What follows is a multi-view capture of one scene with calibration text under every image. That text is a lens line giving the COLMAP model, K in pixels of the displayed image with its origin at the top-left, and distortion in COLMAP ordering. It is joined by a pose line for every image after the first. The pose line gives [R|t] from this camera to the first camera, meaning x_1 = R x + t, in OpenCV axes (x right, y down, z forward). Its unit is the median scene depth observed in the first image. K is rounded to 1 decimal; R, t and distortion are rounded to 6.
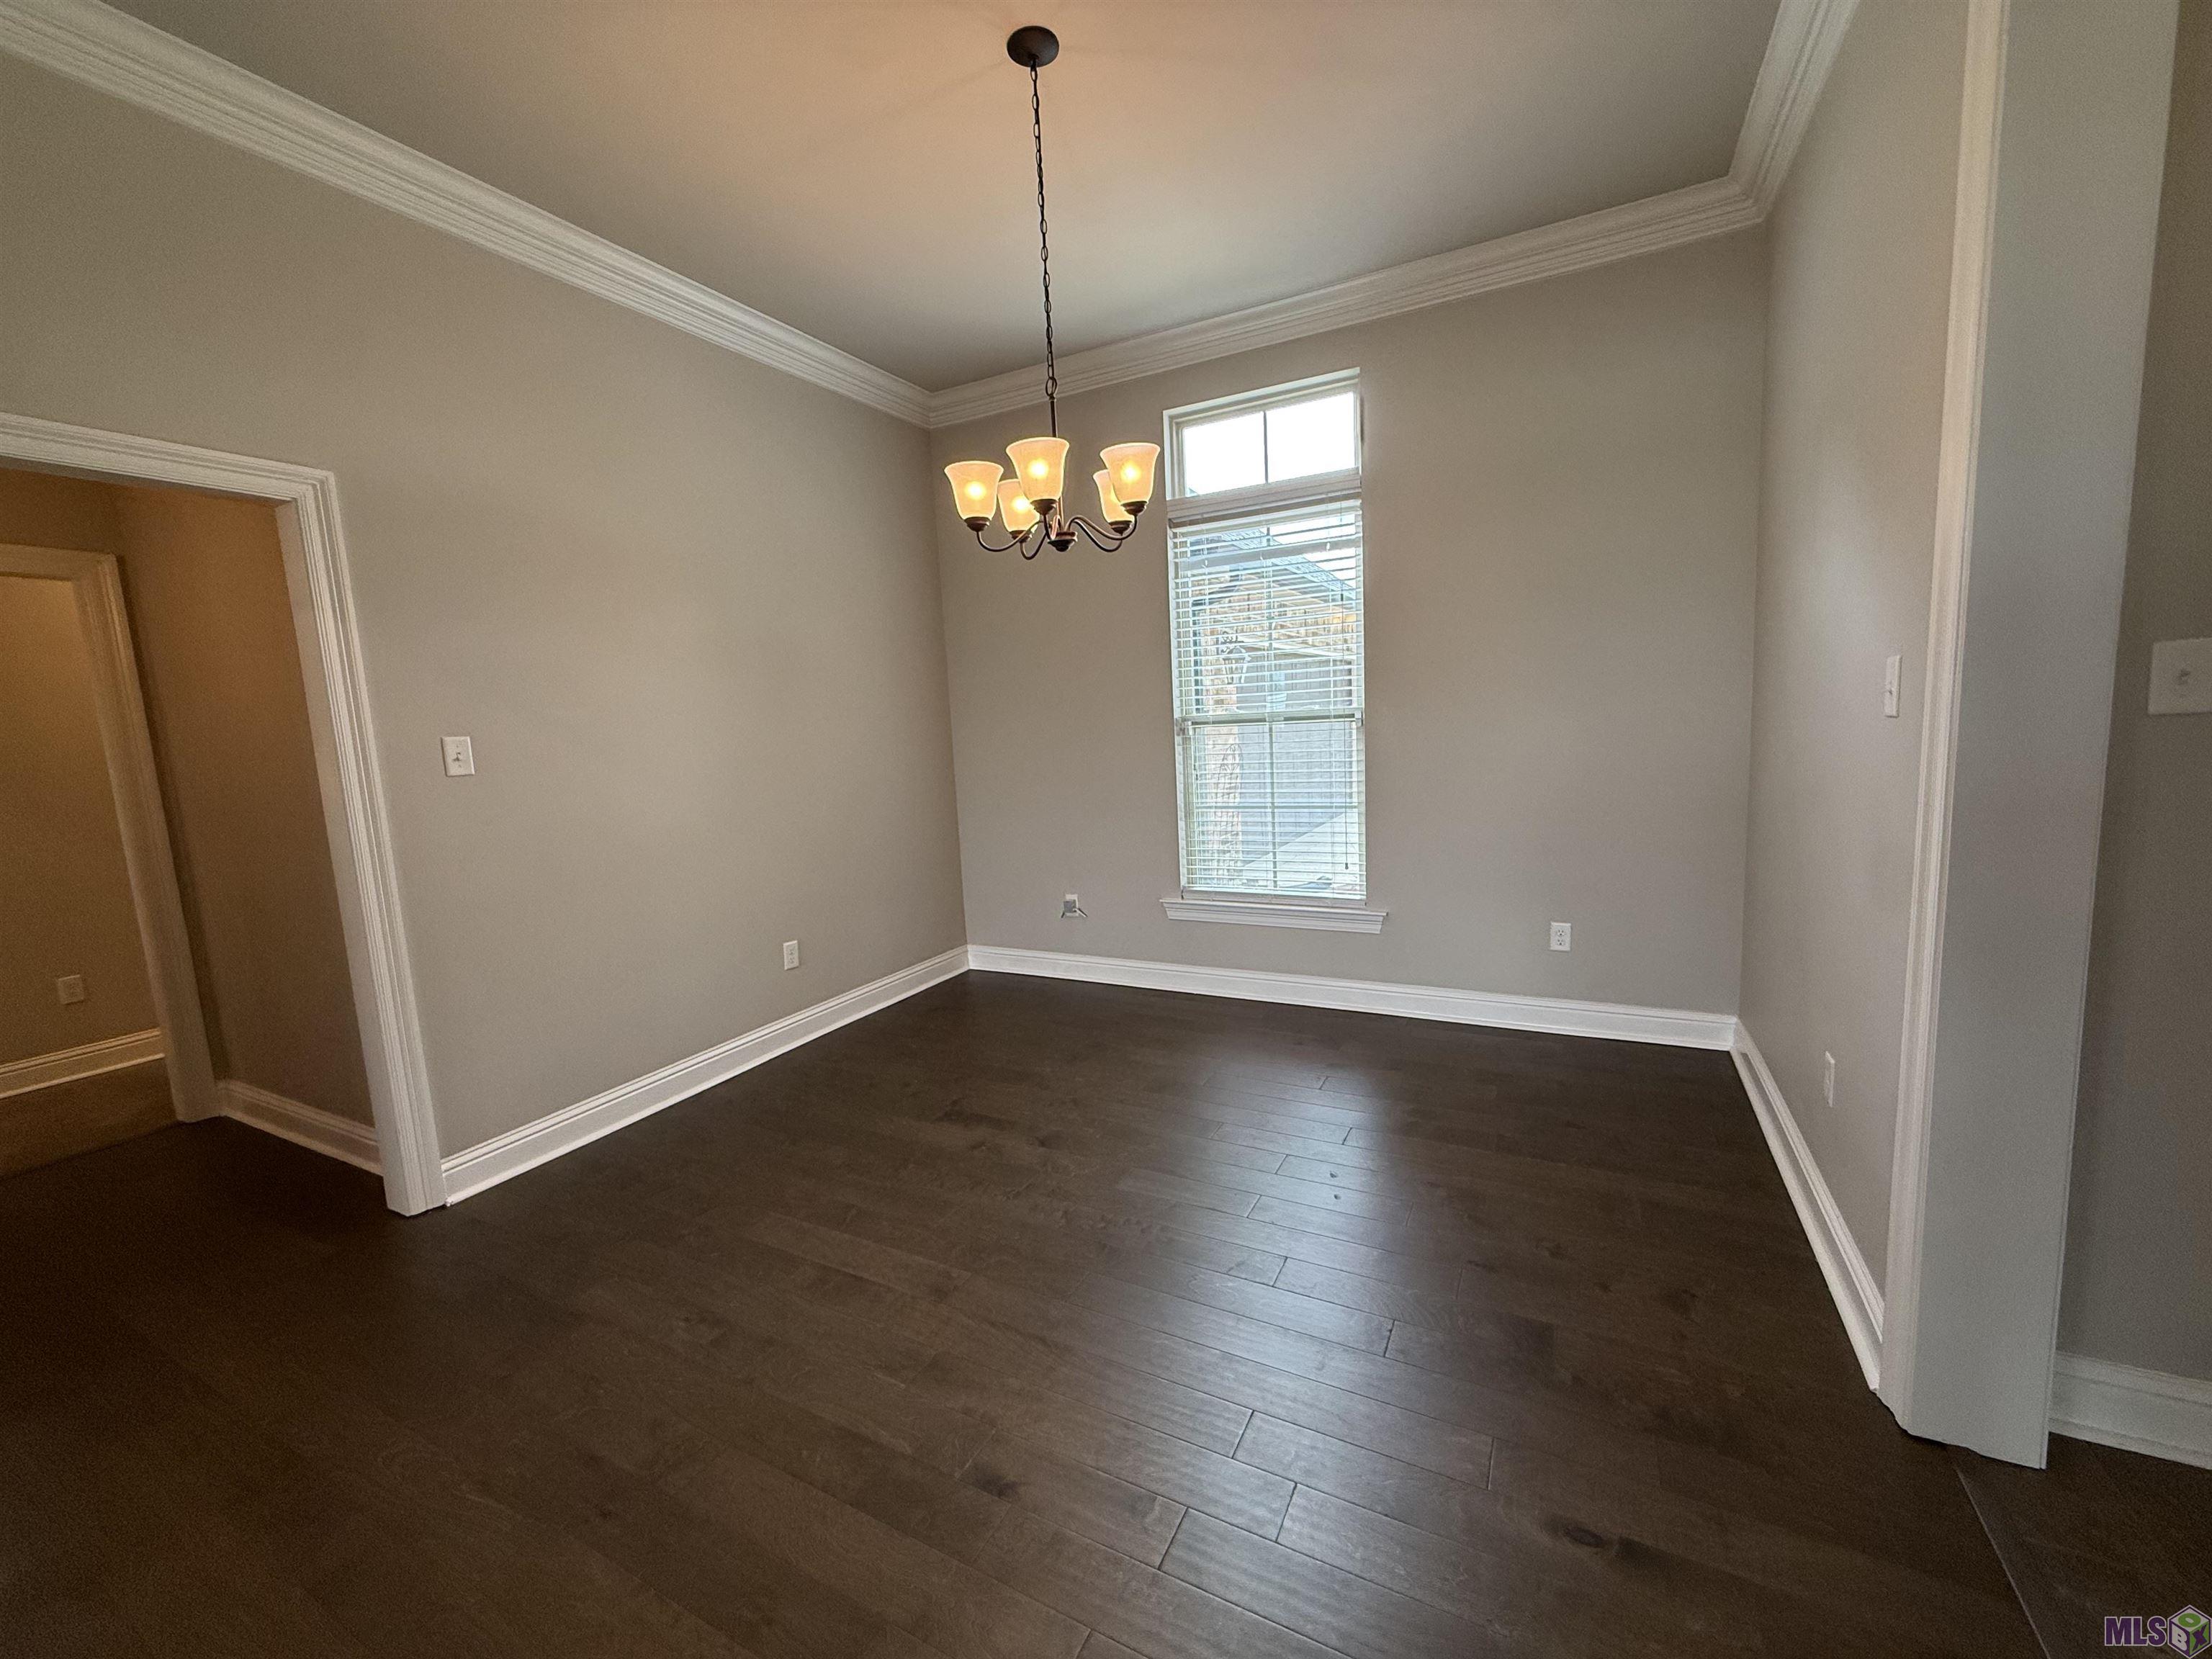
lens RADIAL K [[880.6, 0, 1103.9], [0, 880.6, 829.3], [0, 0, 1]] dist [-0.000535, 0.000103]
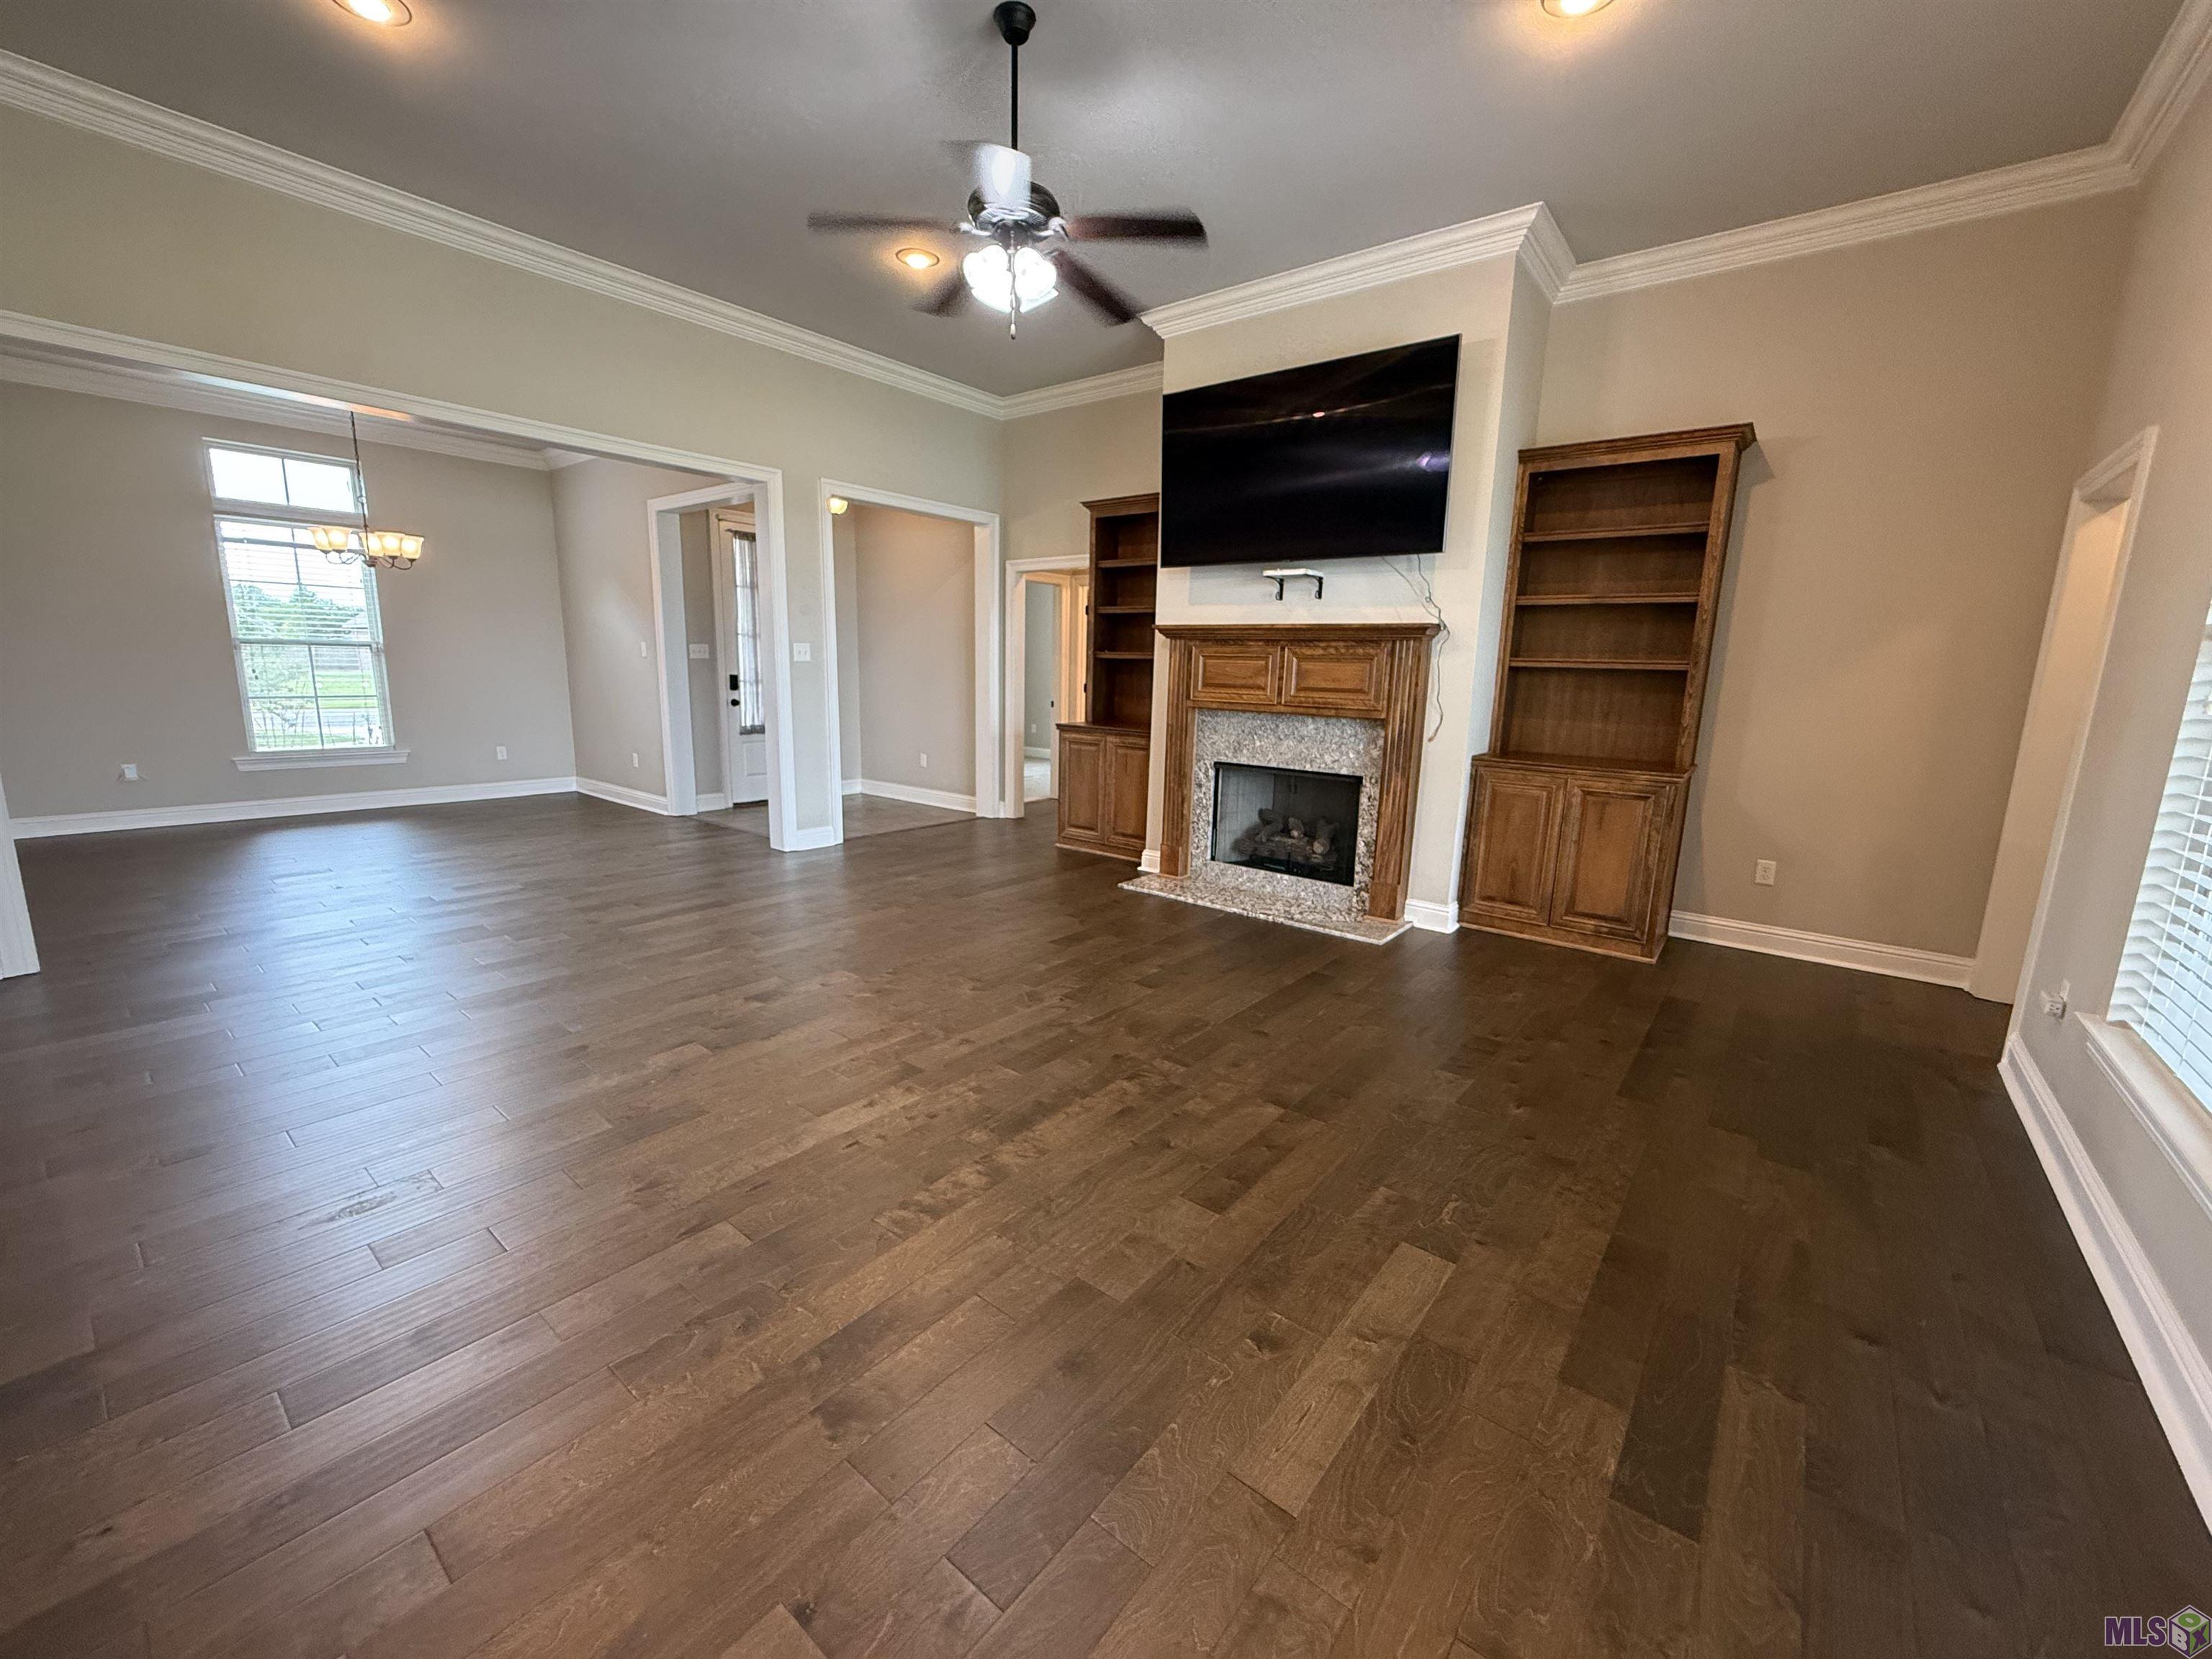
lens RADIAL K [[876.6, 0, 1106.0], [0, 876.6, 829.5], [0, 0, 1]] dist [-0.001506, 0.000085]
pose [[0.191658, -0.124440, 0.973541, -1.264858], [0.085970, 0.990245, 0.109651, 0.184181], [-0.977689, 0.062679, 0.200486, -0.863835]]
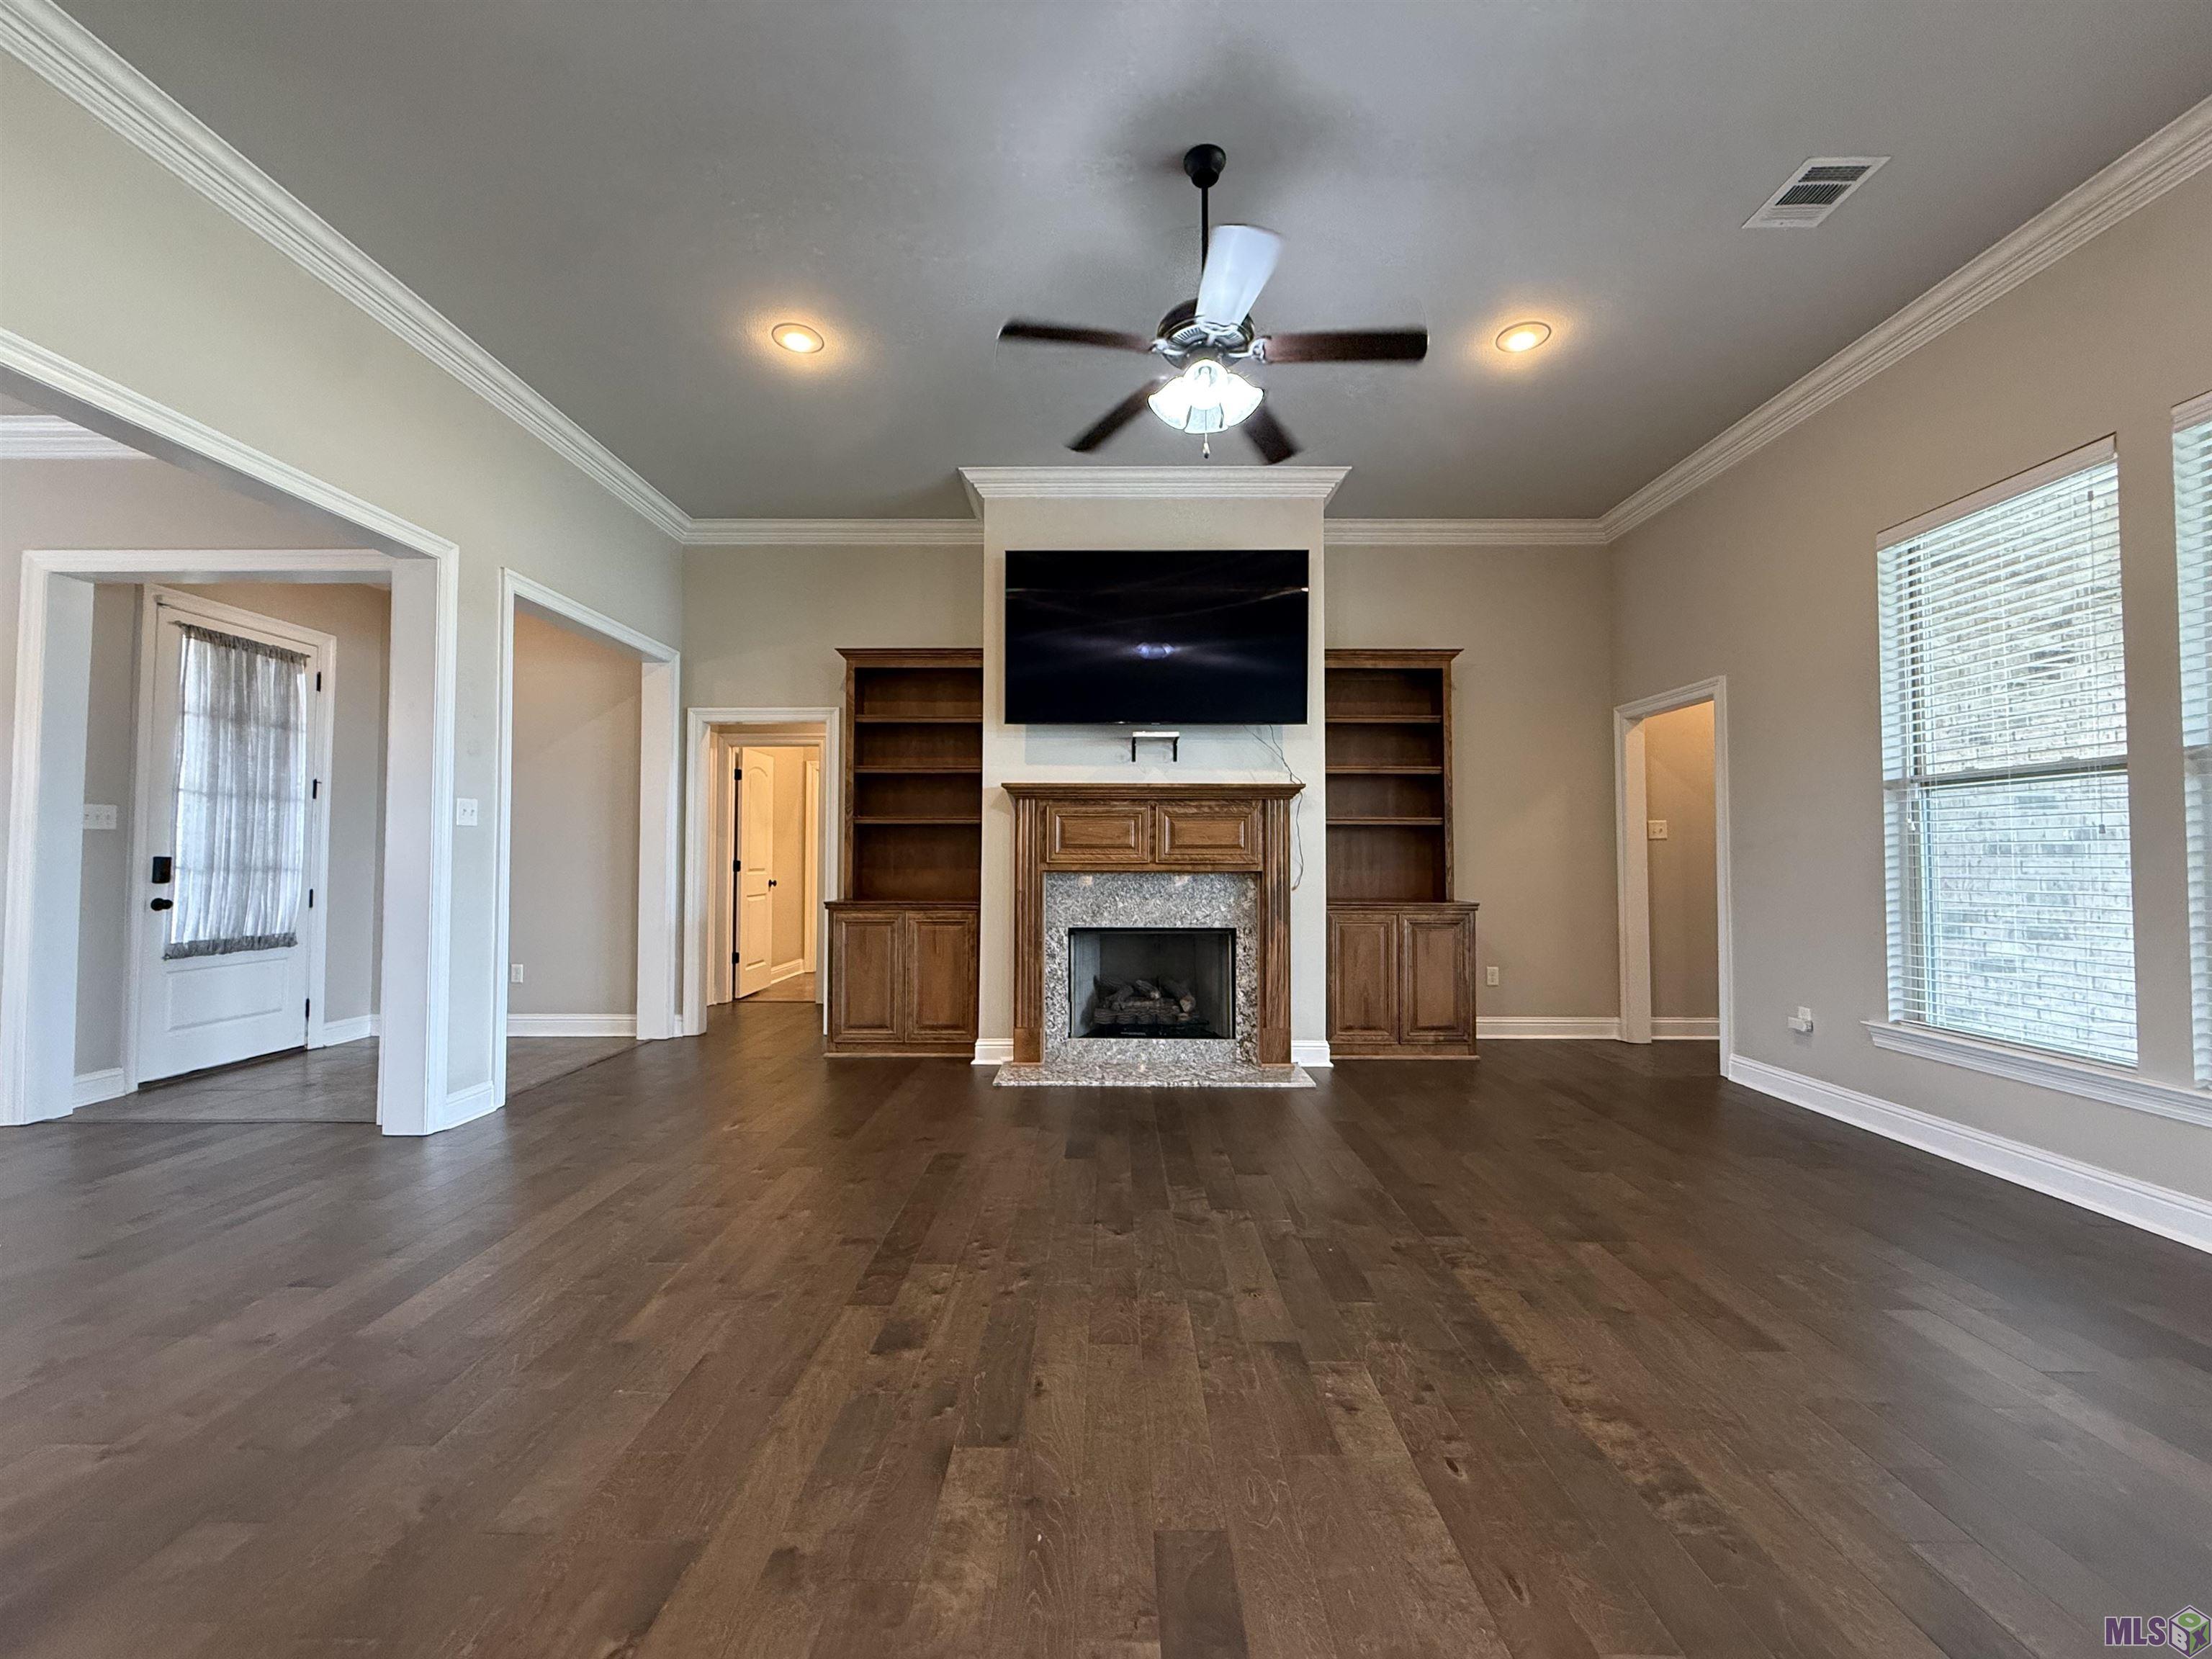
lens RADIAL K [[876.6, 0, 1106.0], [0, 876.6, 829.5], [0, 0, 1]] dist [-0.001506, 0.000085]
pose [[-0.453523, 0.081928, 0.887471, -1.054054], [0.132363, 0.990915, -0.023836, 0.140292], [-0.881361, 0.106658, -0.460247, -0.249715]]
